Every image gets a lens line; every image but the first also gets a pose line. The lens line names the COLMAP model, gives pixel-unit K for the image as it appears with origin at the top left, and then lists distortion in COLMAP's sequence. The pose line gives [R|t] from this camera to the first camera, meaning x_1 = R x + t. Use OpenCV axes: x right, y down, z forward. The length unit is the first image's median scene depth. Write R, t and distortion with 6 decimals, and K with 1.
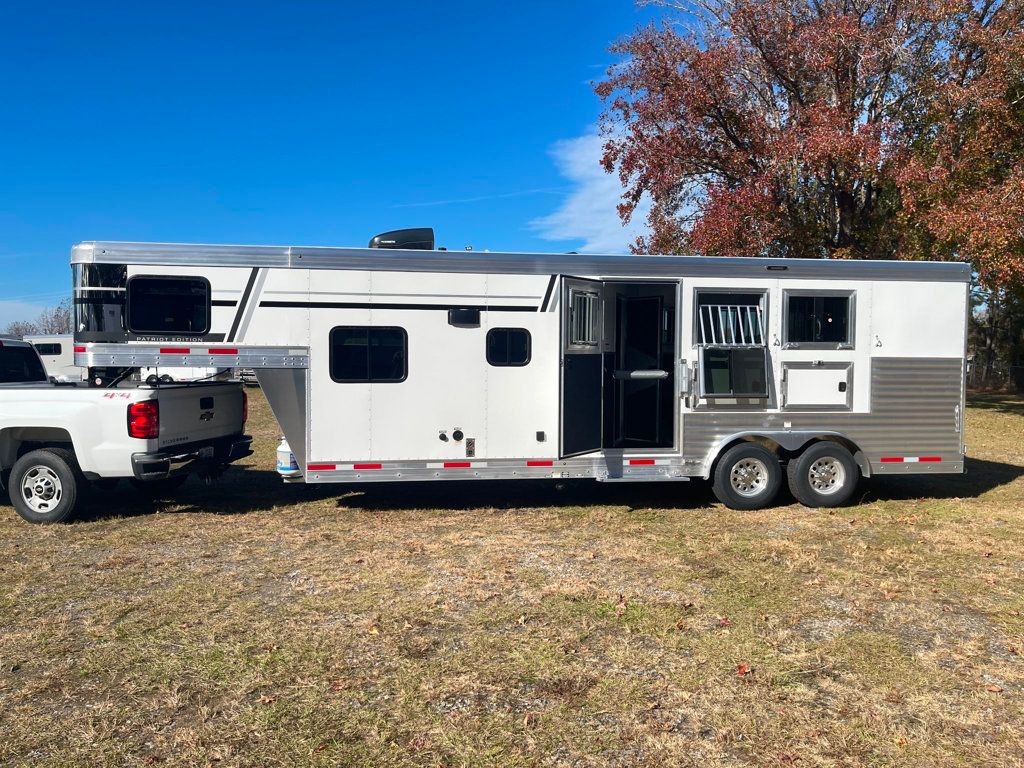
lens RADIAL K [[723.8, 0, 511.8], [0, 723.8, 361.5], [0, 0, 1]] dist [-0.000548, -0.000269]
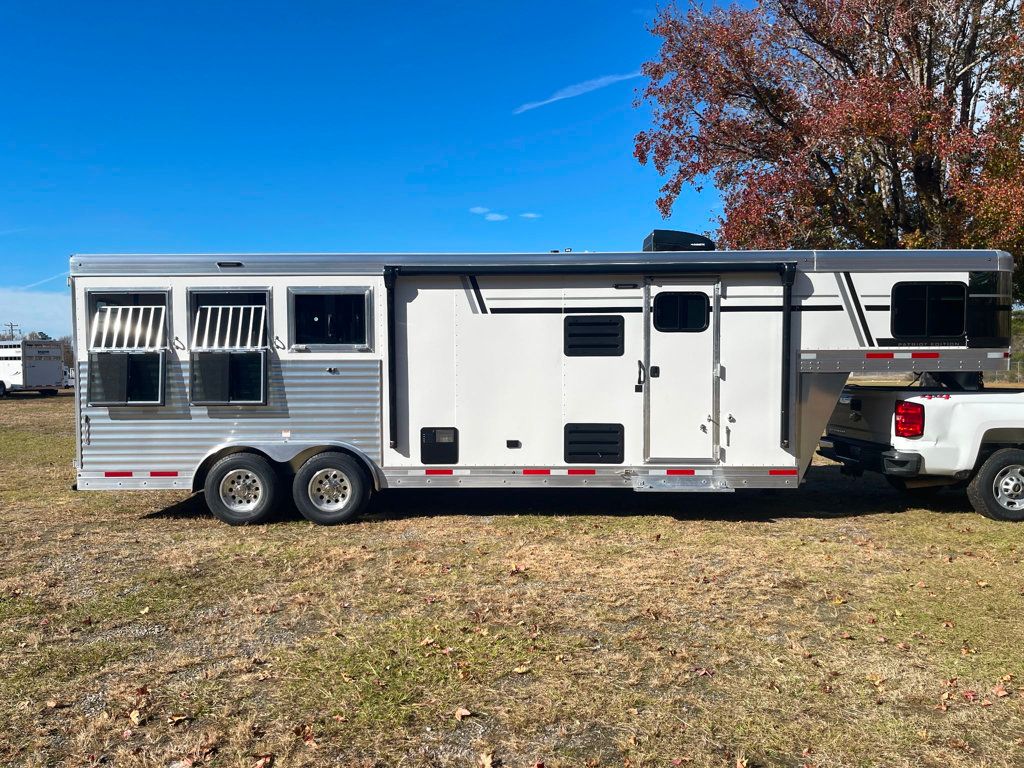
lens RADIAL K [[740.7, 0, 507.1], [0, 740.7, 383.9], [0, 0, 1]] dist [0.000846, -0.000412]
pose [[0.987898, -0.004914, -0.155028, 0.551623], [0.008551, 0.999704, 0.022799, 0.002957], [0.154870, -0.023849, 0.987647, 0.076011]]
